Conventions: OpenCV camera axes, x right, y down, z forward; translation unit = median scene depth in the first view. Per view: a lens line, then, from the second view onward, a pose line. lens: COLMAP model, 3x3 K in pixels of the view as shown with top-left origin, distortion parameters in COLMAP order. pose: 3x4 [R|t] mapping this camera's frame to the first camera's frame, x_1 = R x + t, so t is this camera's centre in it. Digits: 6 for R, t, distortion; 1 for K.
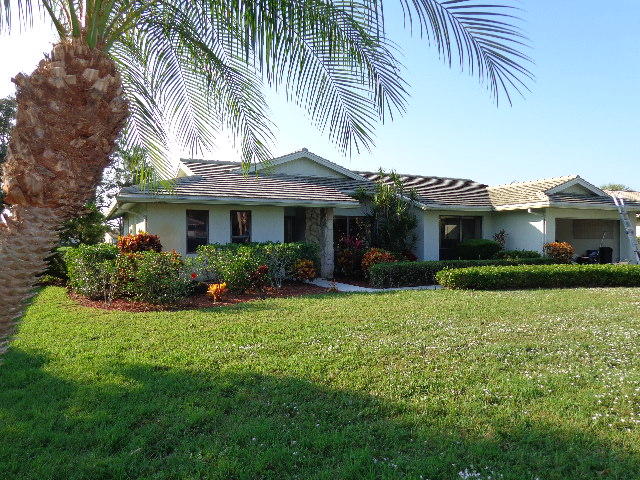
lens RADIAL K [[447.2, 0, 320.0], [0, 447.2, 240.0], [0, 0, 1]] dist [-0.007120, -0.004055]
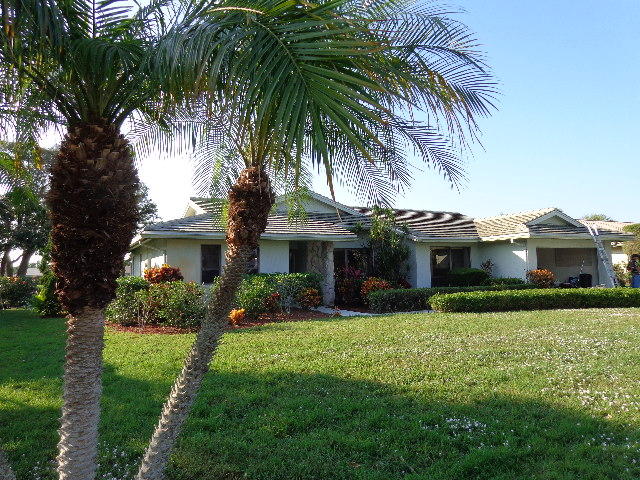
lens RADIAL K [[447.2, 0, 320.0], [0, 447.2, 240.0], [0, 0, 1]] dist [-0.007120, -0.004055]
pose [[0.999772, -0.013702, 0.016375, -0.023251], [0.014869, 0.997192, -0.073401, 0.005787], [-0.015323, 0.073627, 0.997168, -0.099018]]
